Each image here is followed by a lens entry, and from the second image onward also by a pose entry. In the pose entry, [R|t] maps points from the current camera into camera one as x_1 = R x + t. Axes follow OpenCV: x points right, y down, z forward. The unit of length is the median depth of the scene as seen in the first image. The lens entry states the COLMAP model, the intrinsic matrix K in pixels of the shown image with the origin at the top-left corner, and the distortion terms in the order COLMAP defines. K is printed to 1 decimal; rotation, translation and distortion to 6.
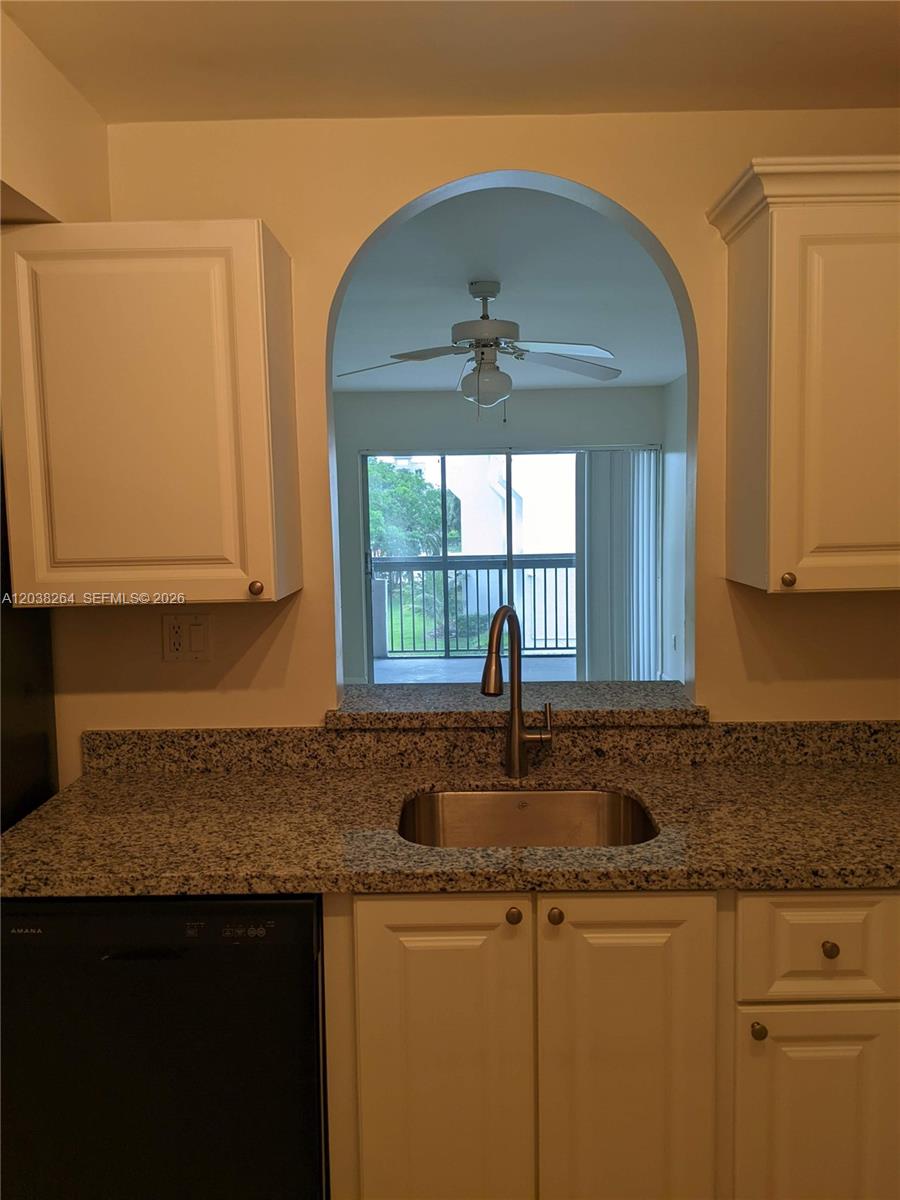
lens RADIAL K [[966.7, 0, 470.2], [0, 966.7, 599.9], [0, 0, 1]] dist [0.067204, -0.131265]
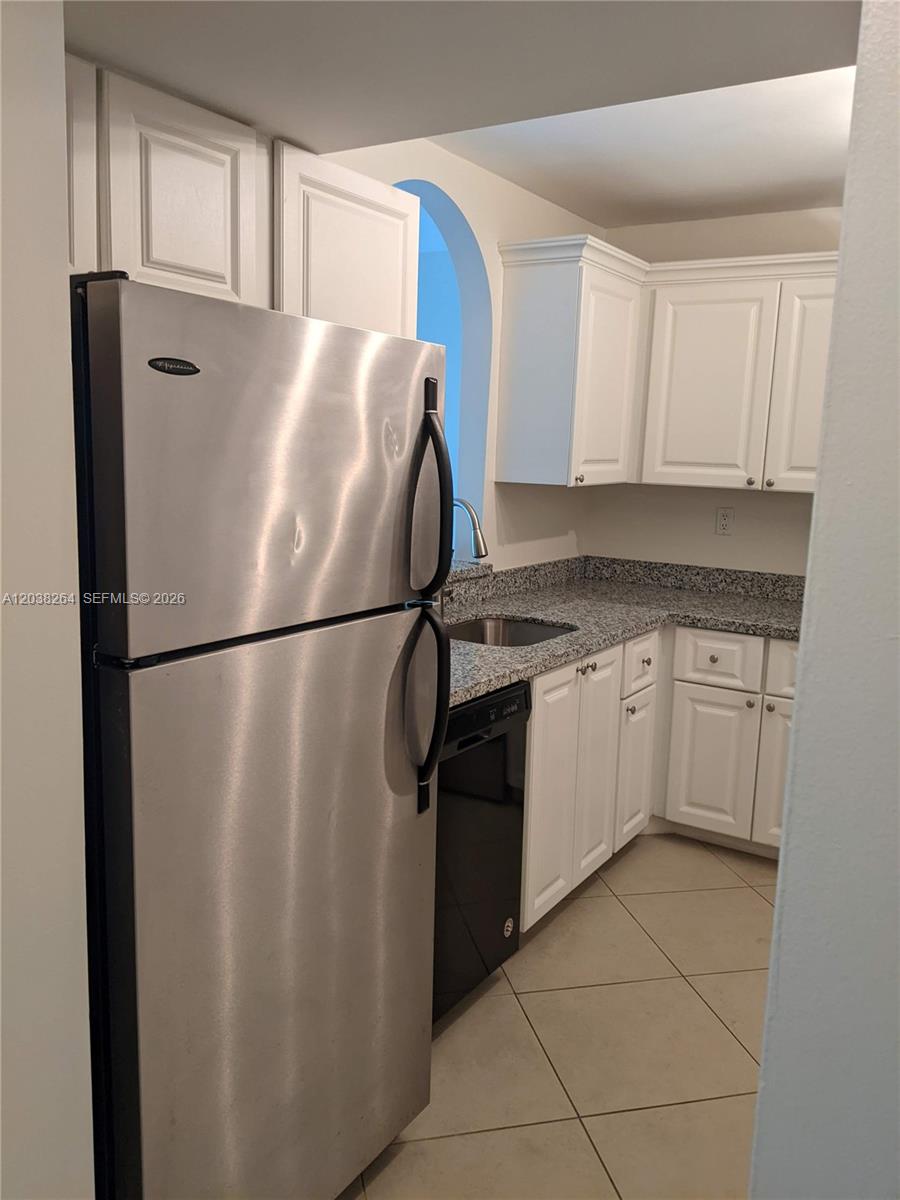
lens RADIAL K [[966.7, 0, 470.2], [0, 966.7, 599.9], [0, 0, 1]] dist [0.067204, -0.131265]
pose [[0.522493, -0.103639, 0.846322, -1.309990], [0.045811, 0.994564, 0.093510, 0.025048], [-0.851412, -0.010087, 0.524400, 0.231336]]
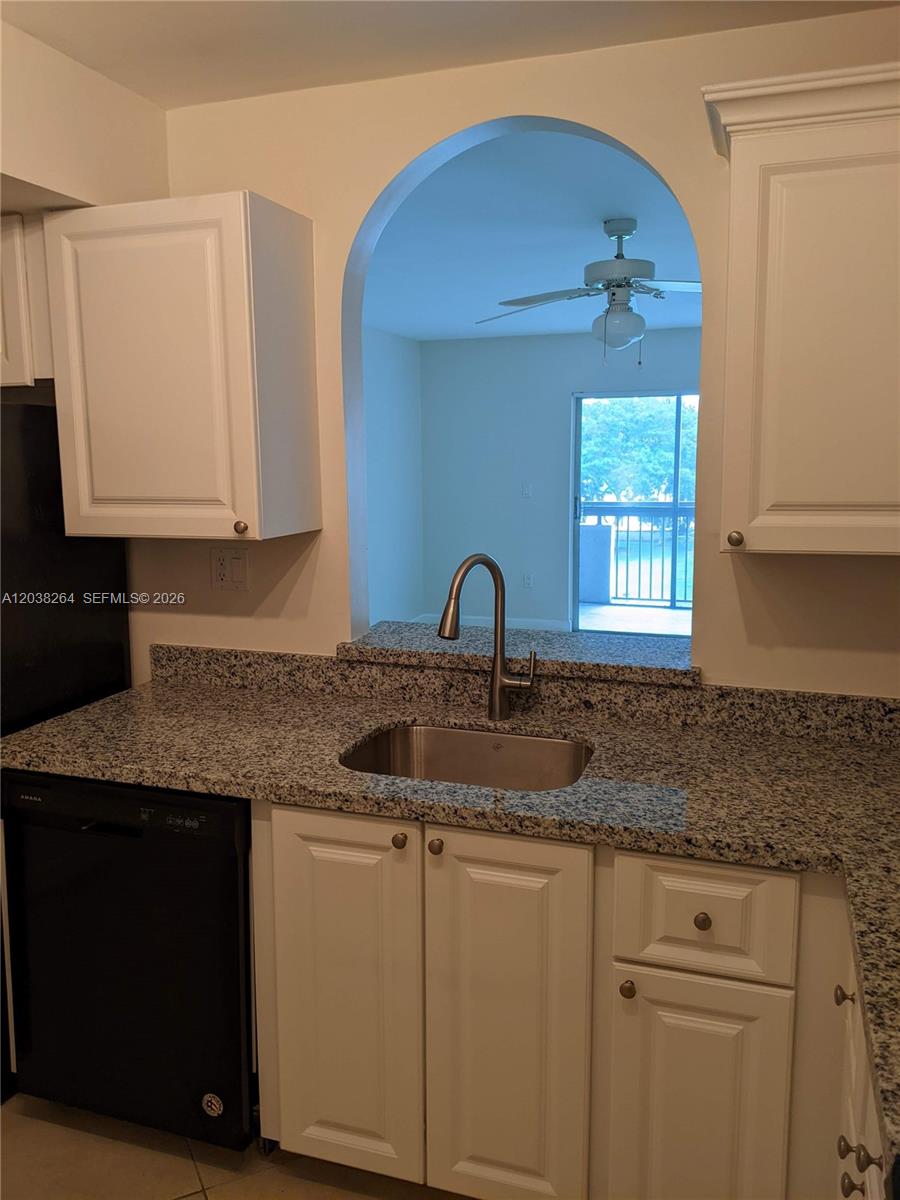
lens RADIAL K [[971.2, 0, 450.0], [0, 971.2, 600.0], [0, 0, 1]] dist [0.086488, -0.185062]
pose [[0.944814, 0.060611, -0.321951, 0.373295], [-0.041483, 0.996960, 0.065950, -0.012816], [0.324970, -0.048955, 0.944456, 0.008601]]
